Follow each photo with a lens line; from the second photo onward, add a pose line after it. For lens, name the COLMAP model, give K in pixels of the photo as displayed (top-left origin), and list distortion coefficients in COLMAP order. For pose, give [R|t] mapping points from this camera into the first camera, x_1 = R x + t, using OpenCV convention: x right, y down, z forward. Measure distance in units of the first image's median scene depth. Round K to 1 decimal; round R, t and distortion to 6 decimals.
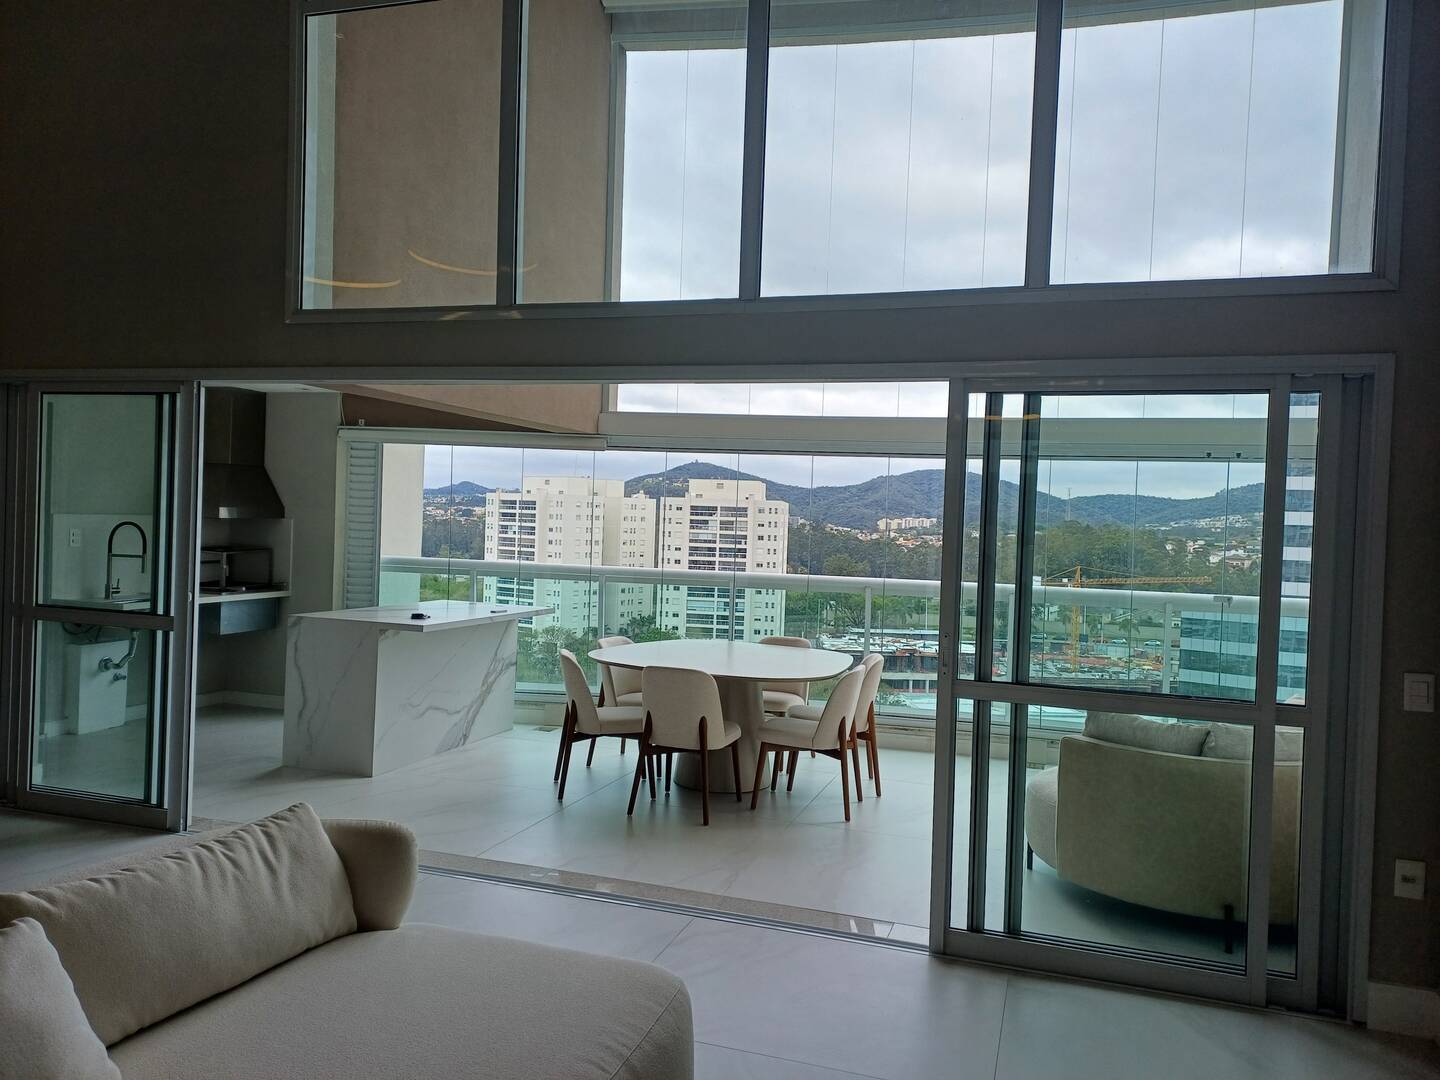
lens RADIAL K [[1058.7, 0, 712.8], [0, 1058.7, 534.1], [0, 0, 1]] dist [0.060145, -0.031396]
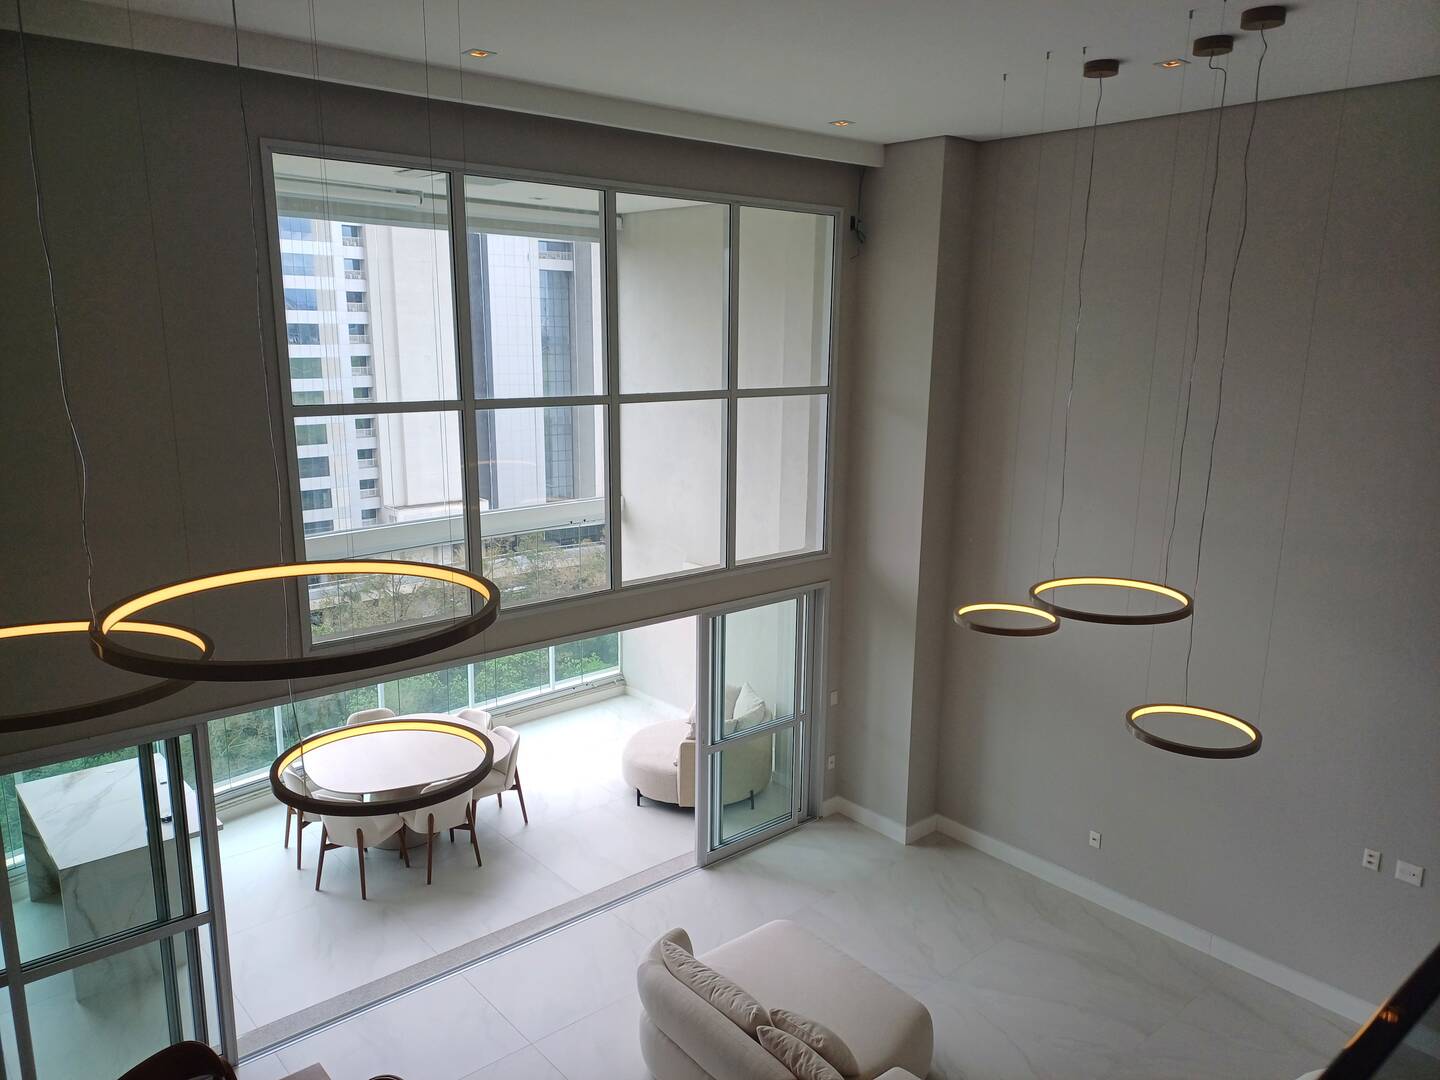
lens RADIAL K [[1058.7, 0, 730.2], [0, 1058.7, 552.5], [0, 0, 1]] dist [0.060145, -0.031396]
pose [[0.509657, -0.224008, 0.830705, -1.230138], [0.017846, 0.968056, 0.250097, -0.669553], [-0.860193, -0.112639, 0.497374, -0.055836]]
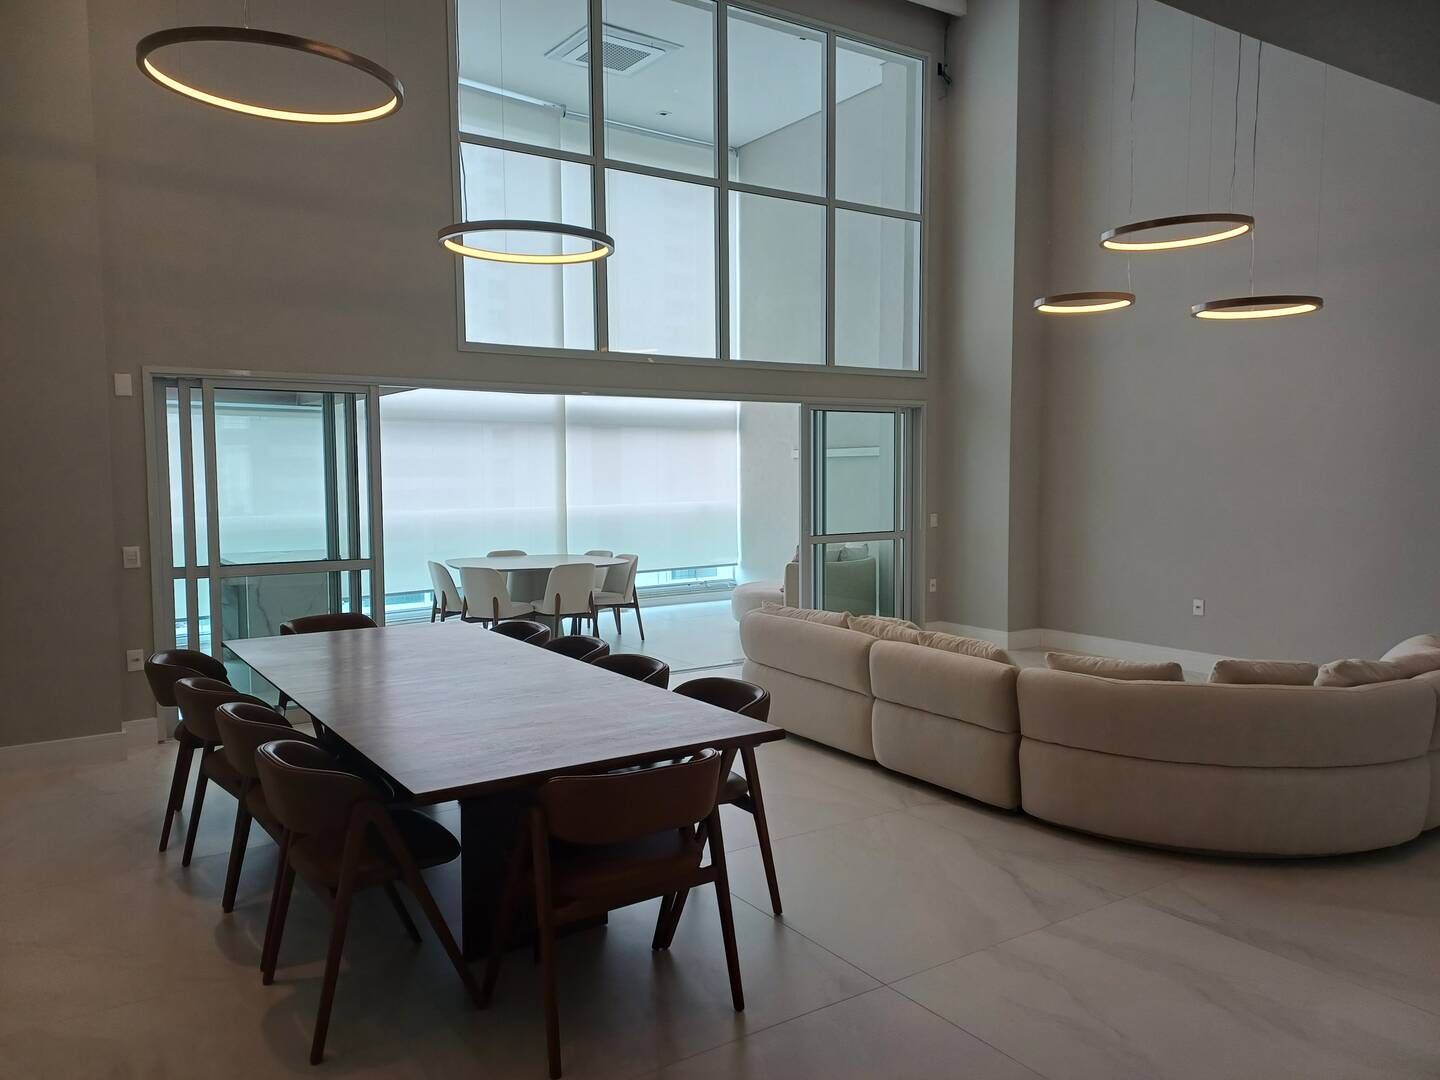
lens RADIAL K [[1058.7, 0, 712.9], [0, 1058.7, 537.7], [0, 0, 1]] dist [0.060145, -0.031396]
pose [[0.613136, -0.092890, 0.784497, -1.438613], [0.039008, 0.995411, 0.087377, -0.057387], [-0.789014, -0.022973, 0.613946, -0.201103]]
